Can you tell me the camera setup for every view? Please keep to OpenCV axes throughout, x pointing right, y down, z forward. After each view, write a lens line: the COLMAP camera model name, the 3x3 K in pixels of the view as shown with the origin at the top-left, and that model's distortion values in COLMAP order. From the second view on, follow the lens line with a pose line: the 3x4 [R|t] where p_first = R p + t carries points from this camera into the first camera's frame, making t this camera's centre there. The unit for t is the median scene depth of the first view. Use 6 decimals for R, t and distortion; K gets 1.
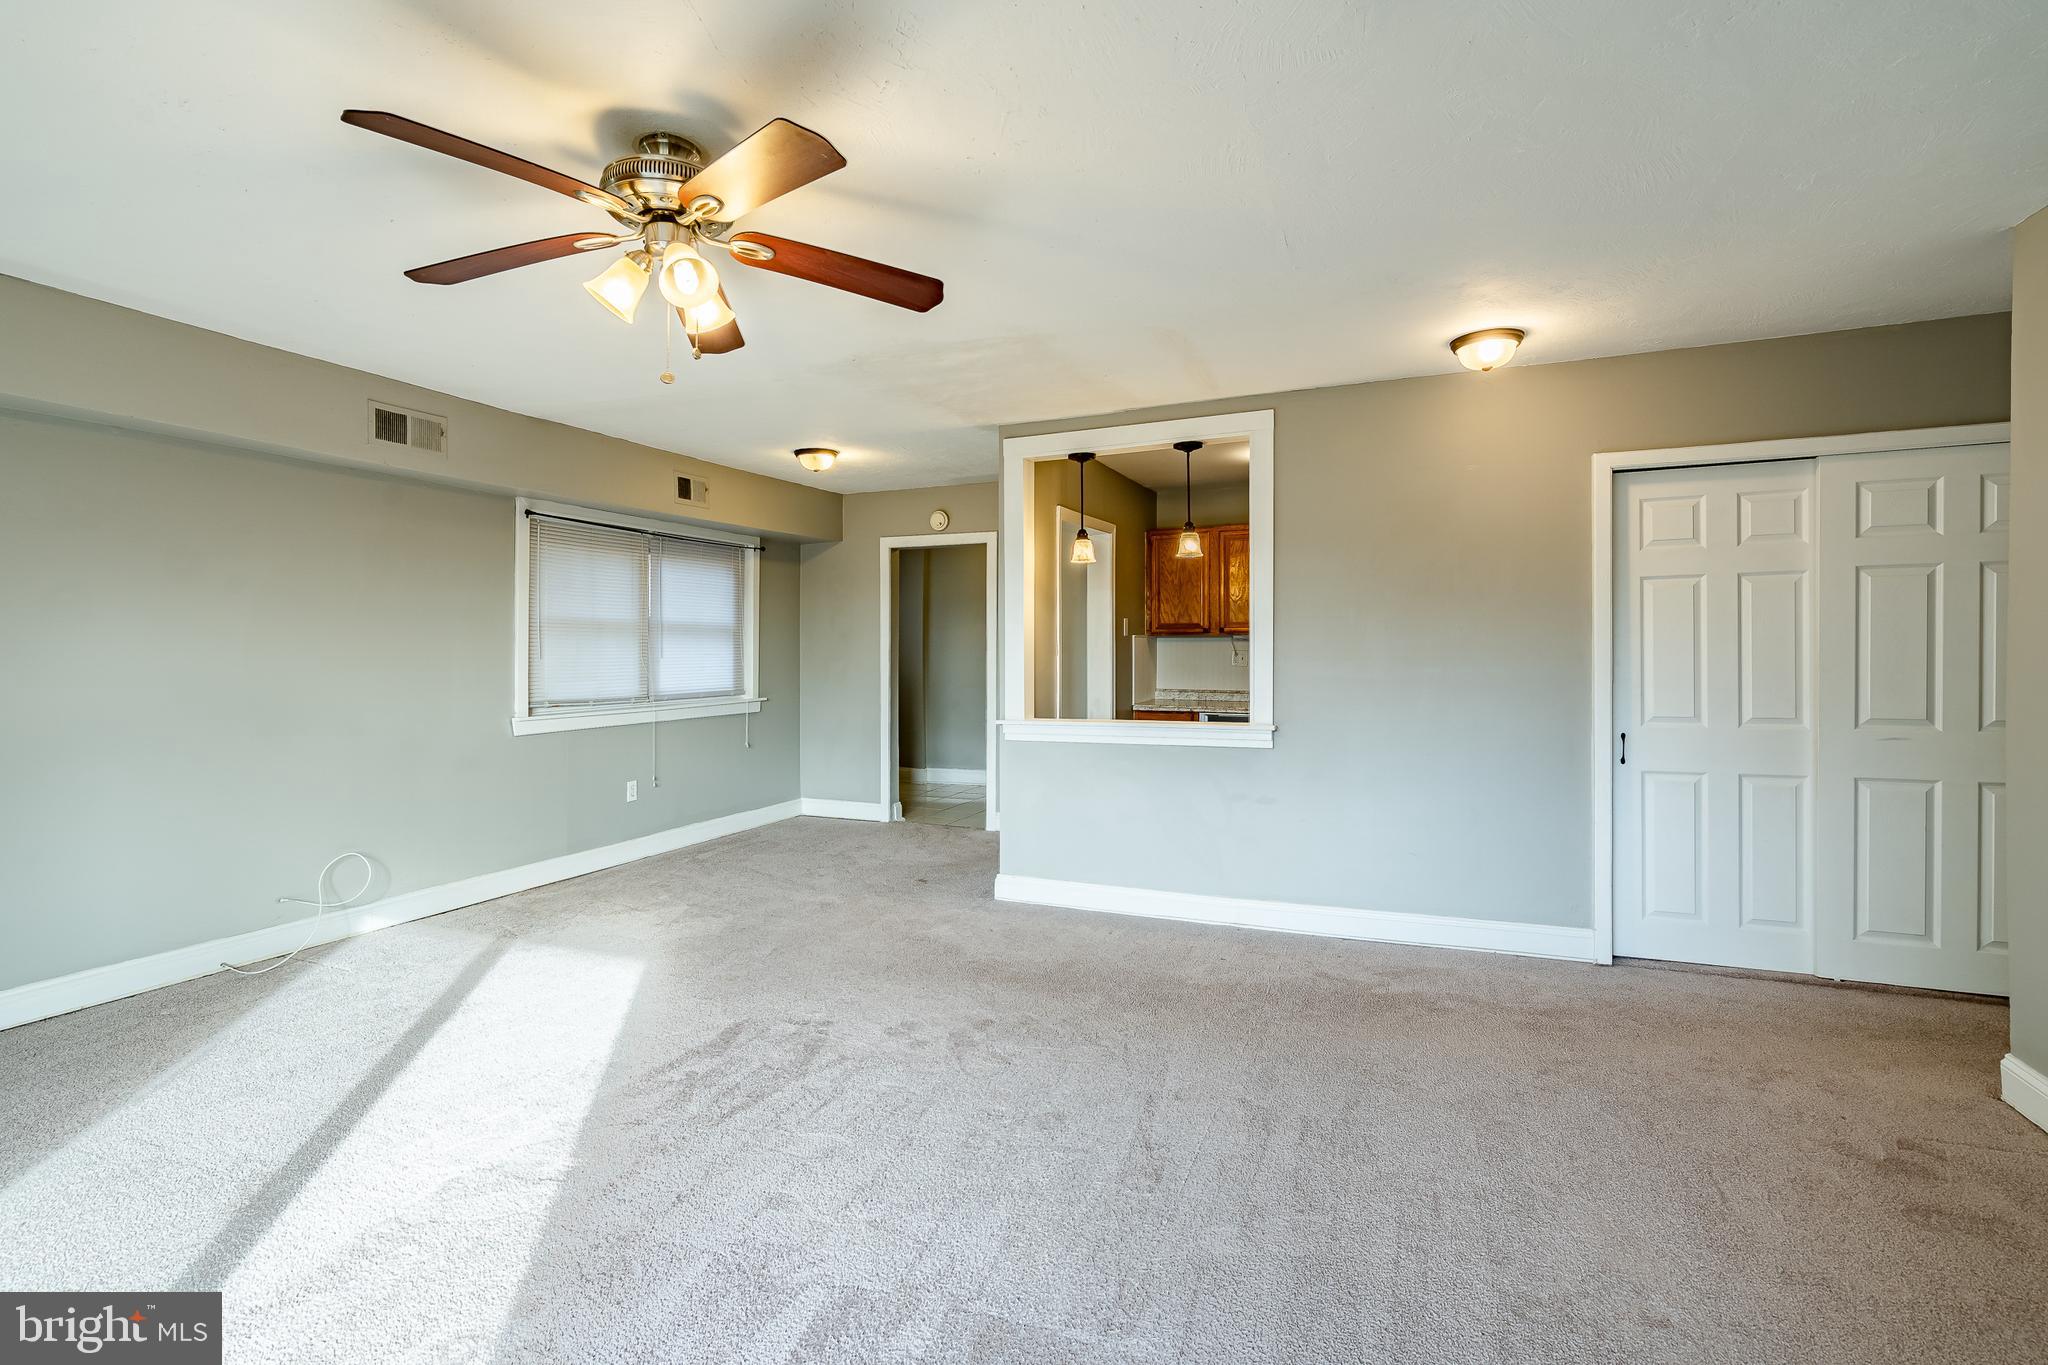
lens RADIAL K [[942.1, 0, 1015.0], [0, 942.1, 637.7], [0, 0, 1]] dist [0.000630, 0.001260]
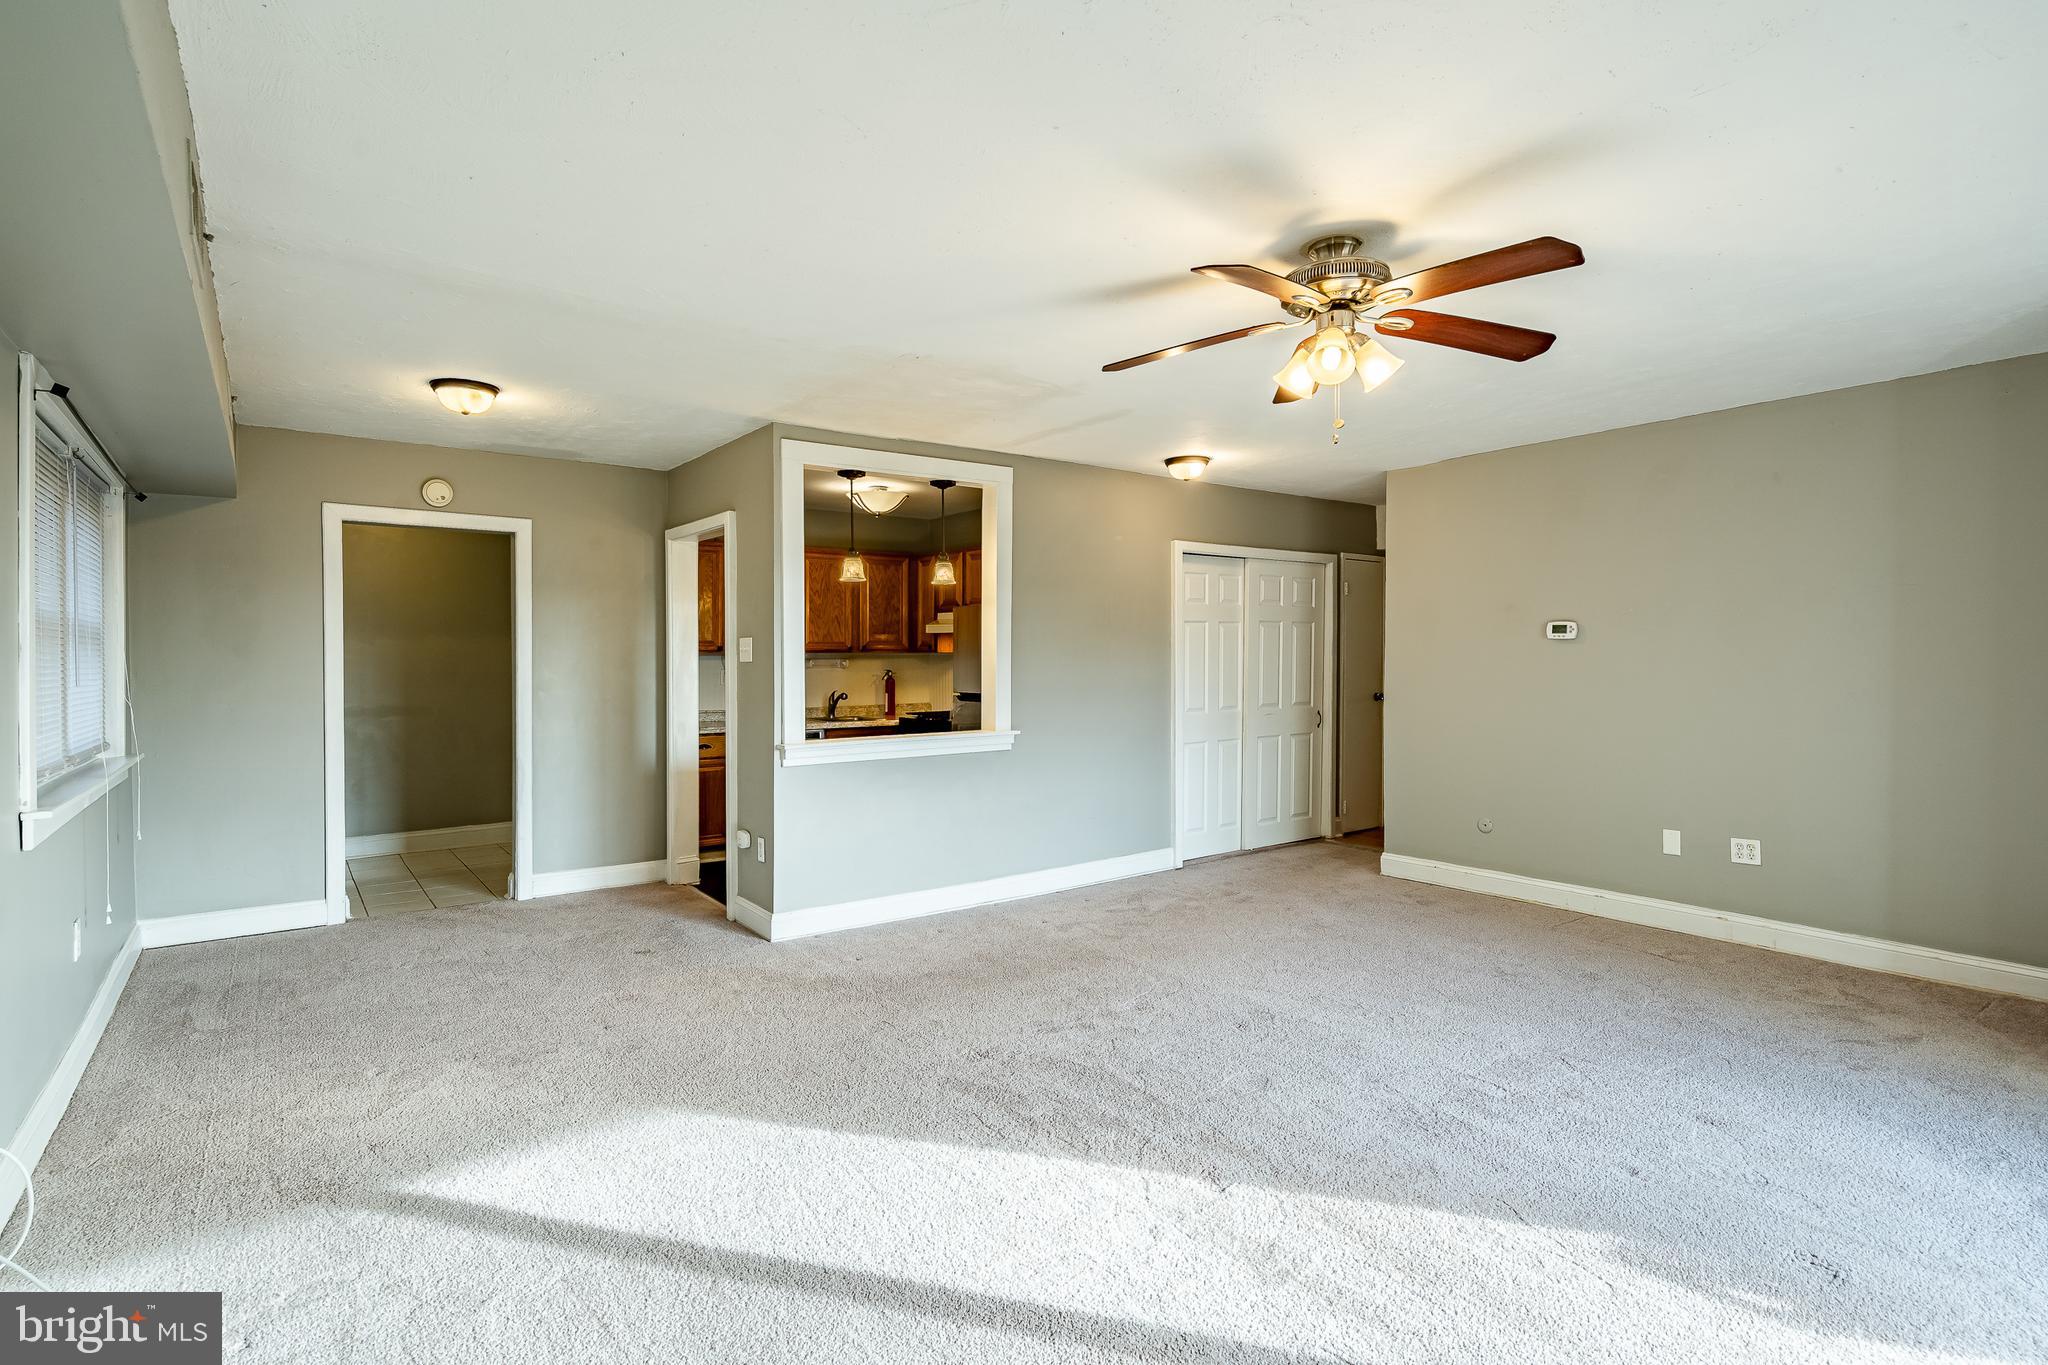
lens RADIAL K [[998.7, 0, 1011.2], [0, 998.7, 678.5], [0, 0, 1]] dist [0.002634, 0.000313]
pose [[0.502803, -0.013485, 0.864296, -0.744416], [-0.008007, 0.999763, 0.020257, -0.000069], [-0.864364, -0.017105, 0.502576, 0.318918]]
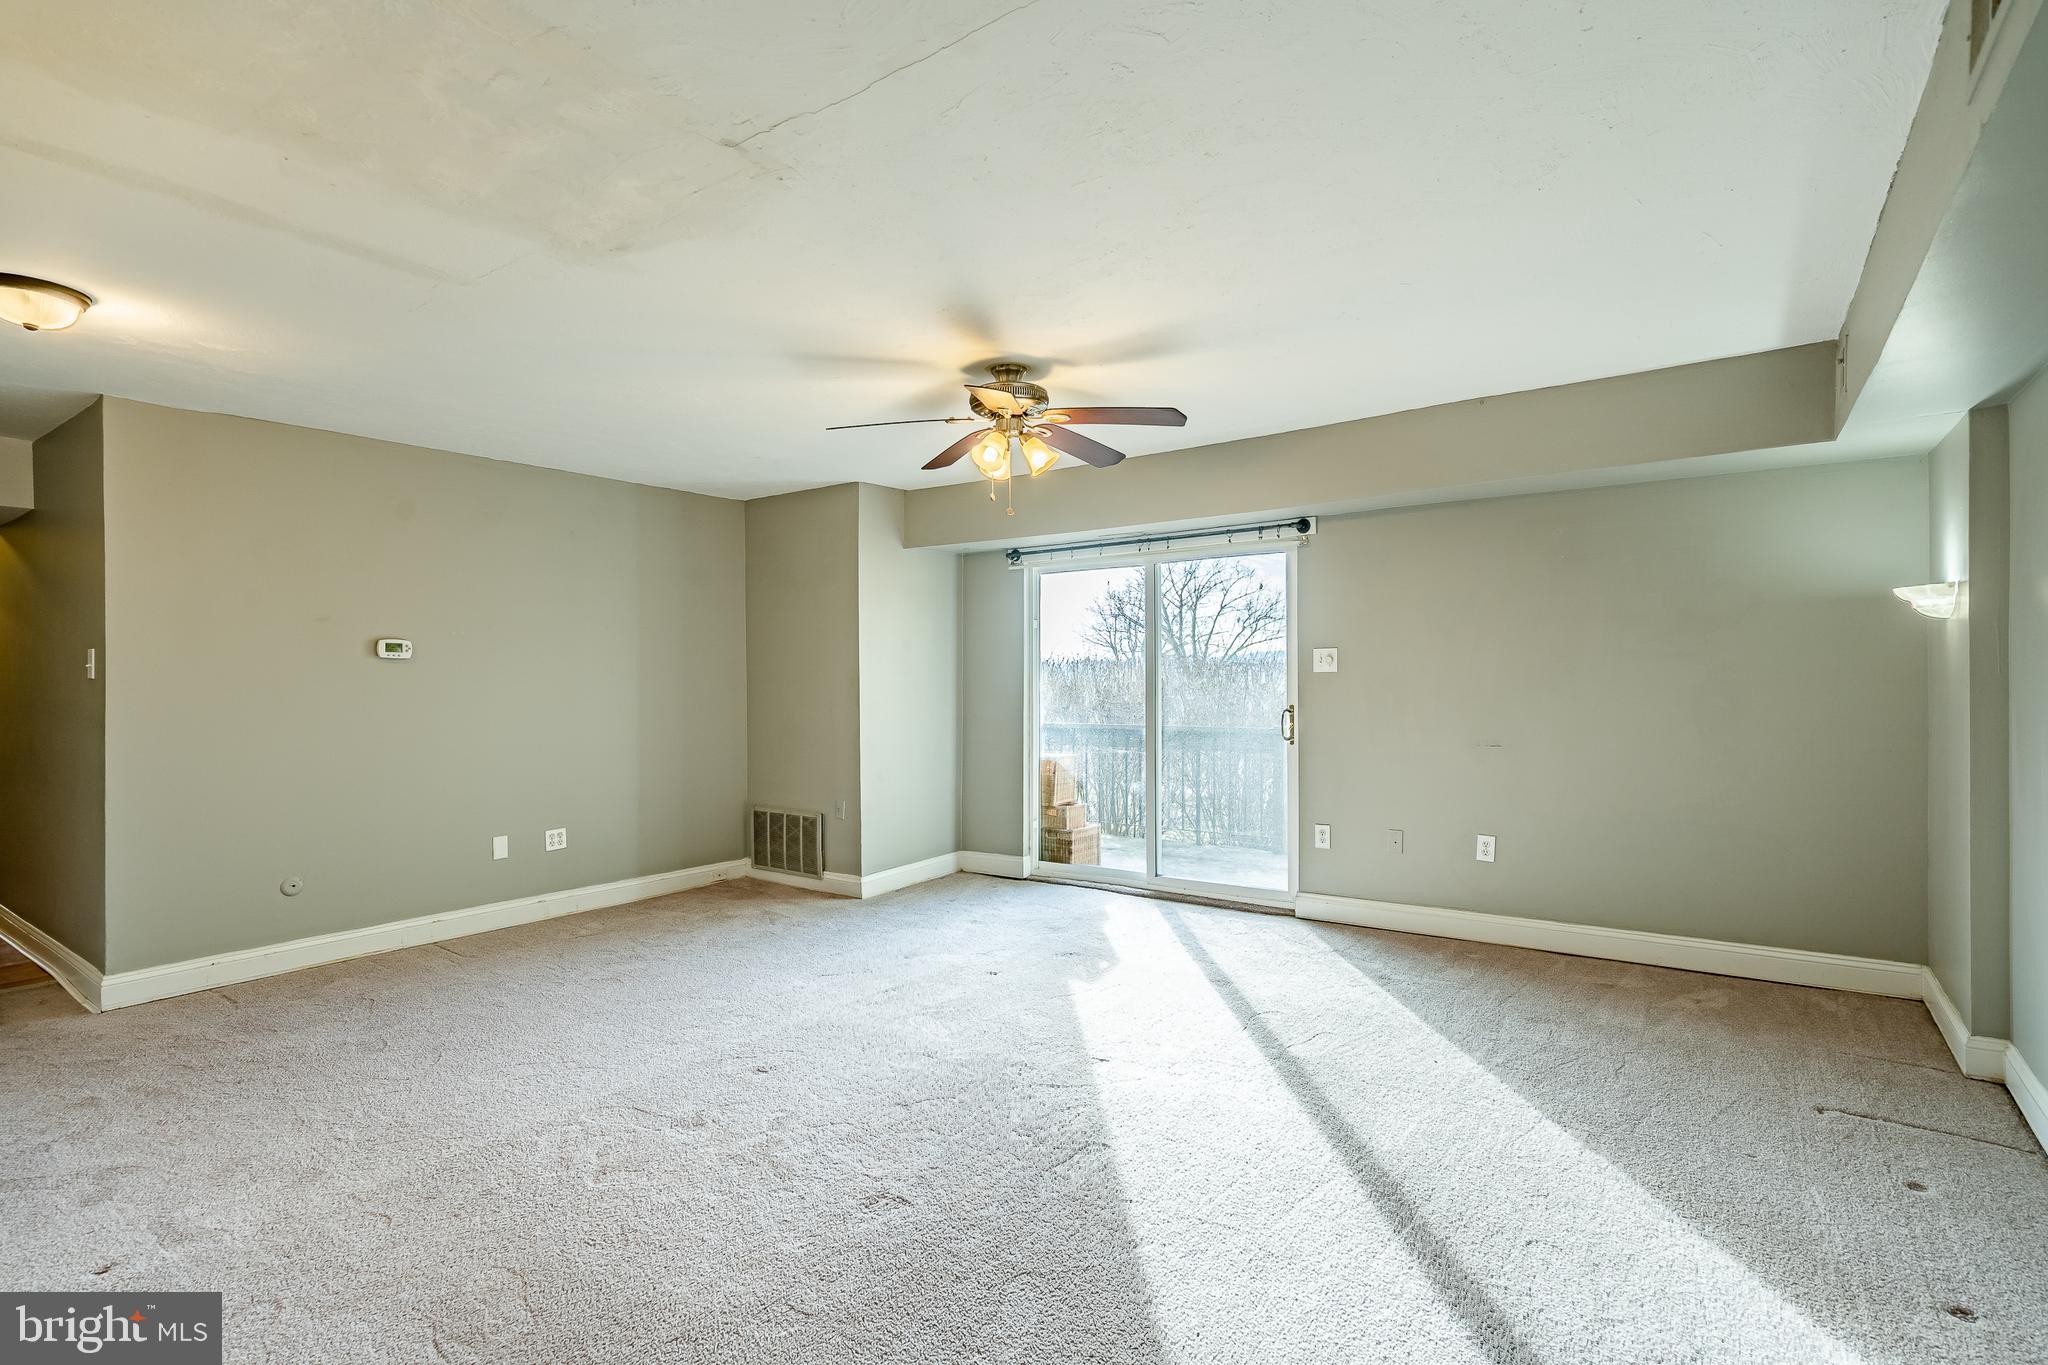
lens RADIAL K [[998.7, 0, 1002.3], [0, 998.7, 690.4], [0, 0, 1]] dist [0.002634, 0.000313]
pose [[-0.979531, 0.010545, 0.201016, -0.316575], [0.009976, 0.999943, -0.003845, 0.016262], [-0.201045, -0.001761, -0.979580, 1.191478]]
